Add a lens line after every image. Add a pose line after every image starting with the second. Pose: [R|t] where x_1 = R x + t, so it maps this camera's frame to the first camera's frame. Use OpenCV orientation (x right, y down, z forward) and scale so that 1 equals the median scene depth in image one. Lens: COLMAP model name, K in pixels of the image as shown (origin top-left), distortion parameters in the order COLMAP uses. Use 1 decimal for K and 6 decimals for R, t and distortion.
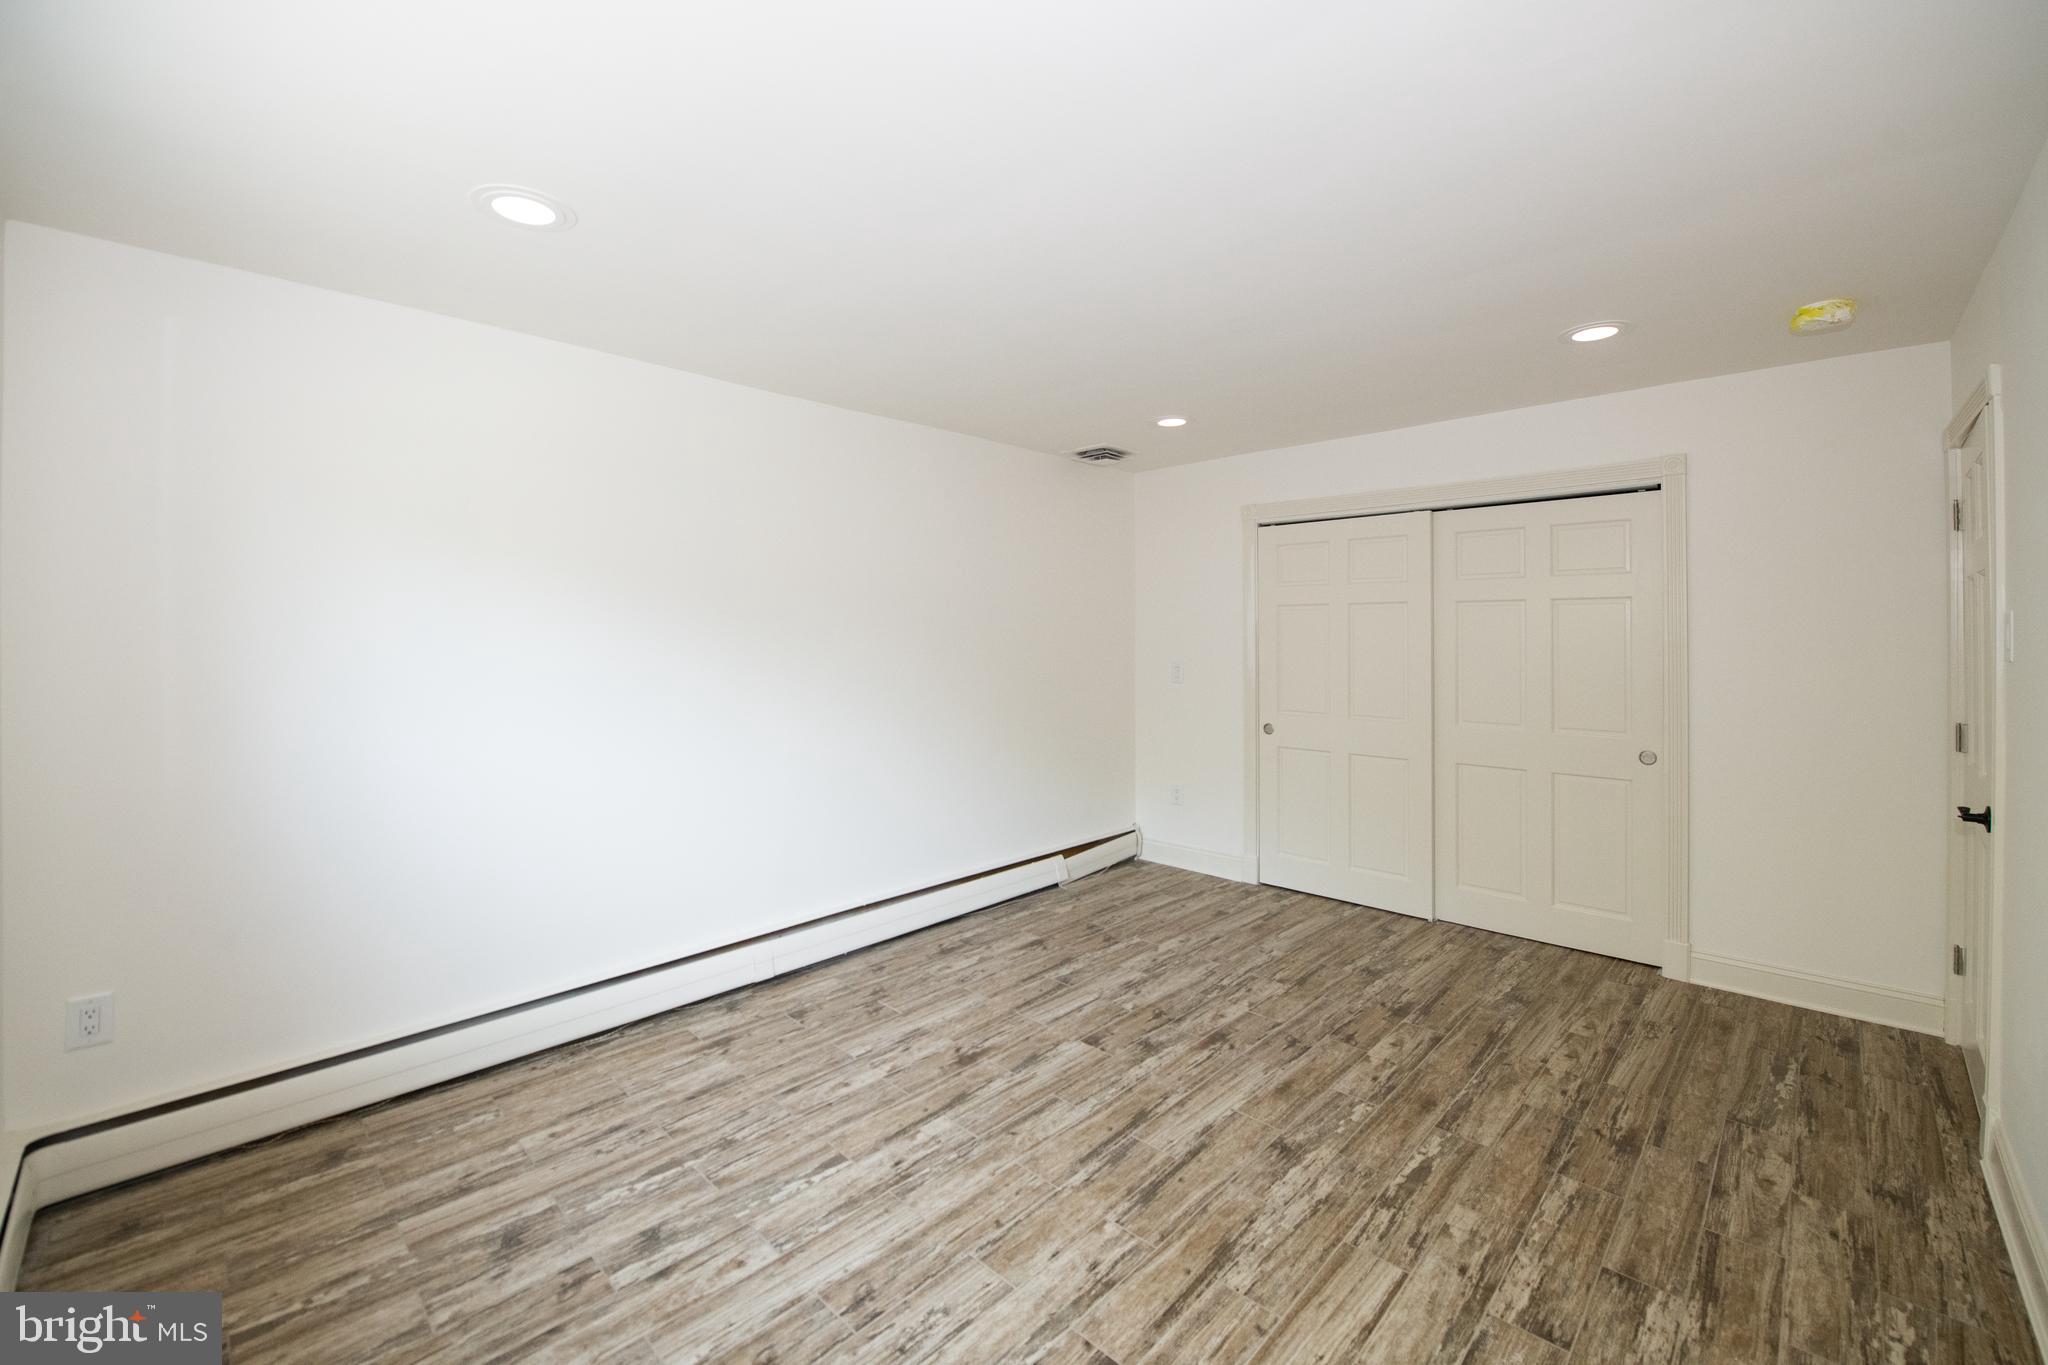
lens RADIAL K [[834.9, 0, 1041.0], [0, 834.9, 629.6], [0, 0, 1]] dist [-0.021770, -0.001401]
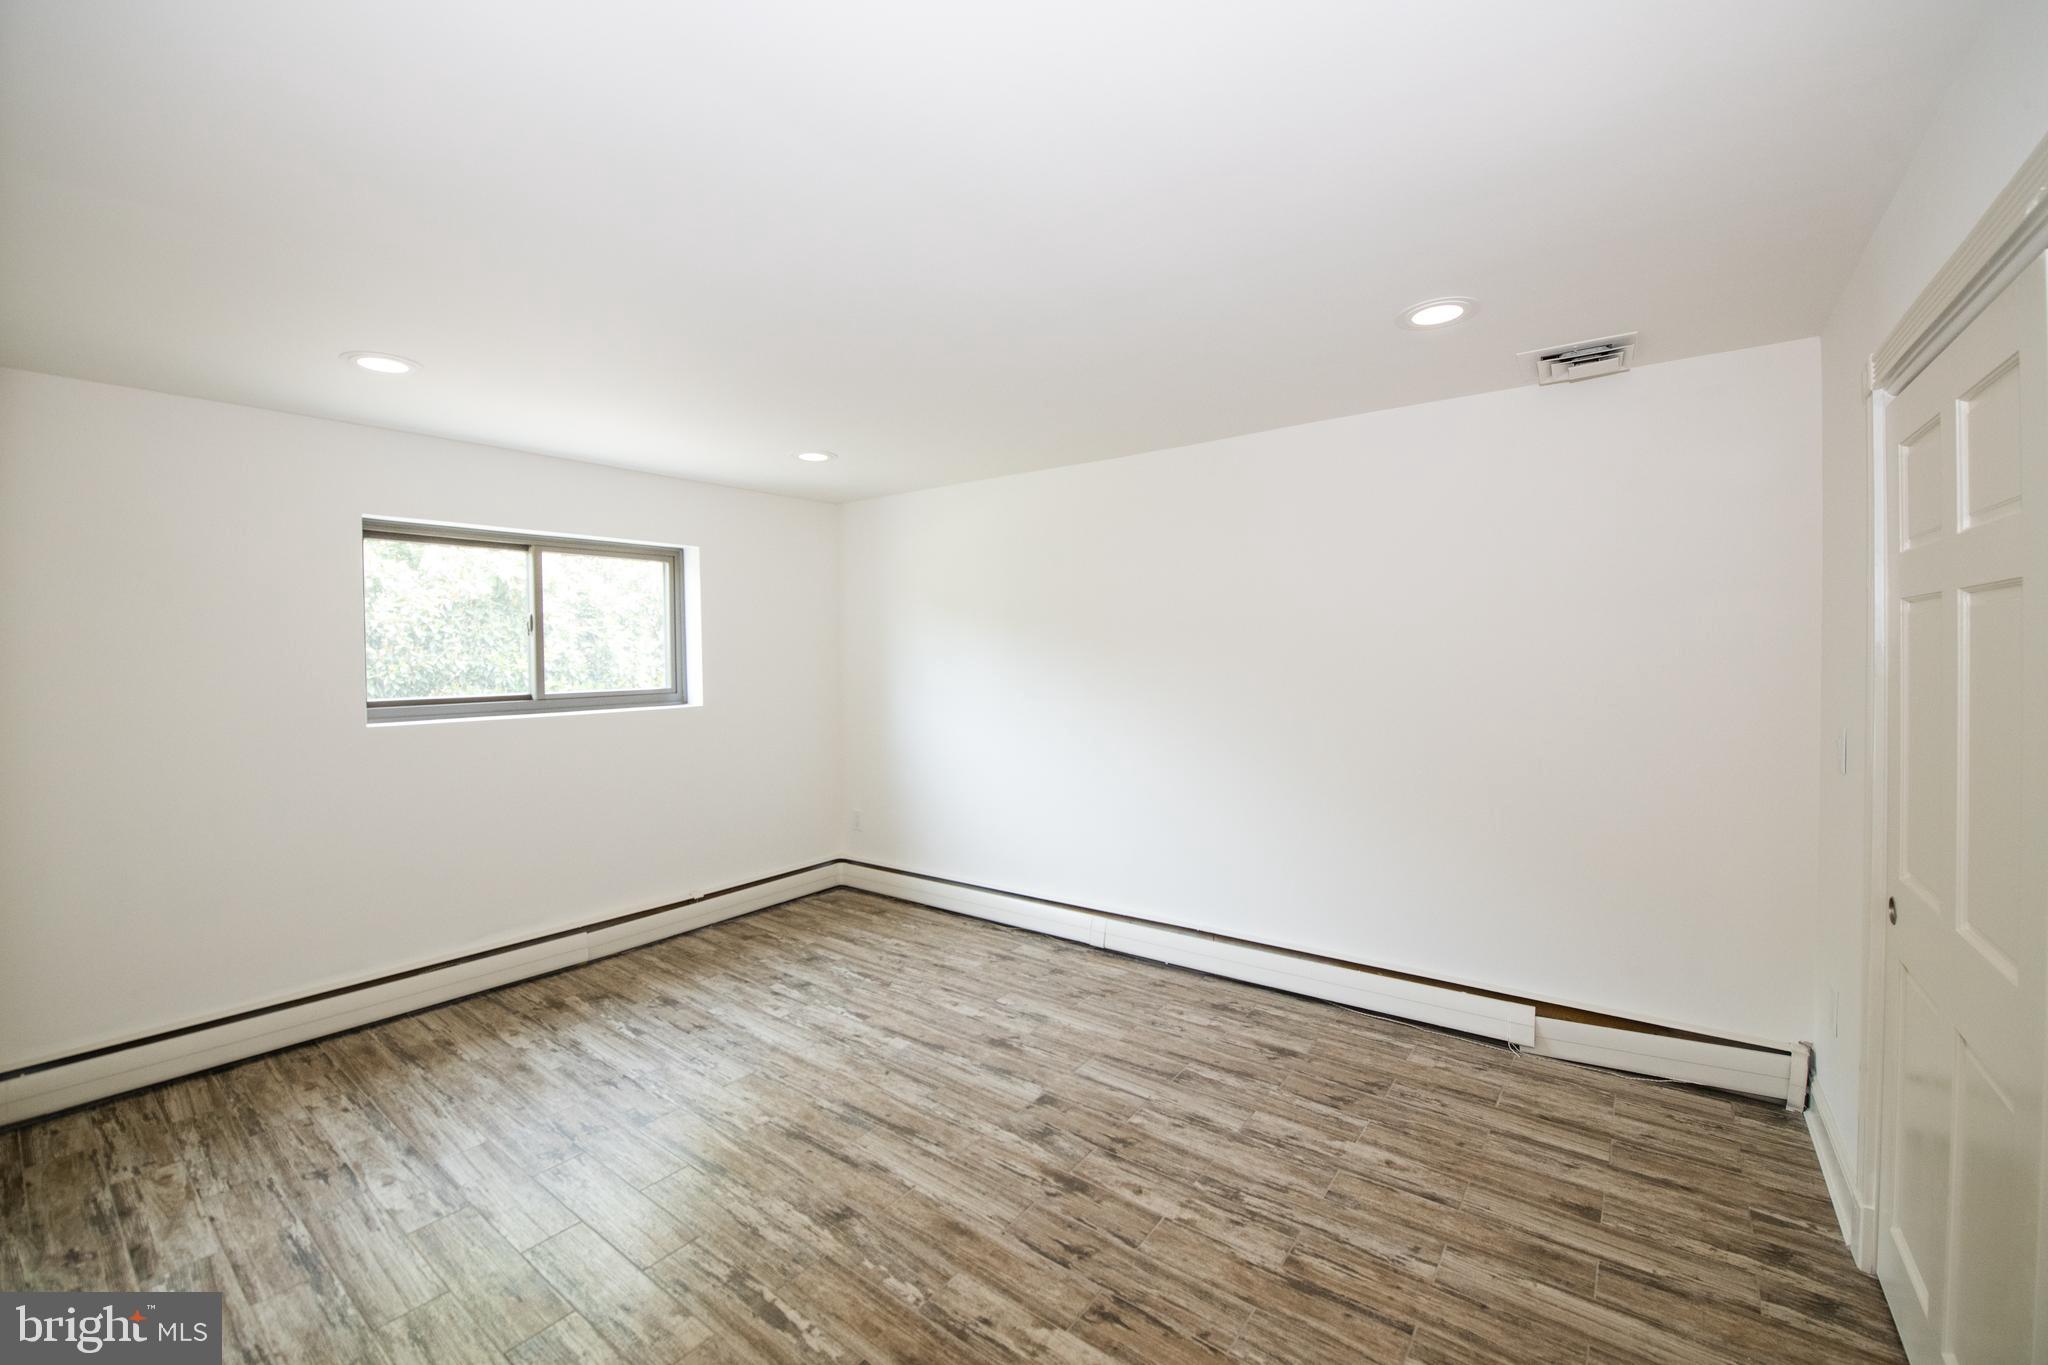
lens RADIAL K [[834.9, 0, 1020.0], [0, 834.9, 665.9], [0, 0, 1]] dist [-0.021770, -0.001401]
pose [[0.104315, 0.020622, -0.994330, 1.063491], [0.014433, 0.999648, 0.022246, -0.022371], [0.994440, -0.016671, 0.103981, 0.947768]]
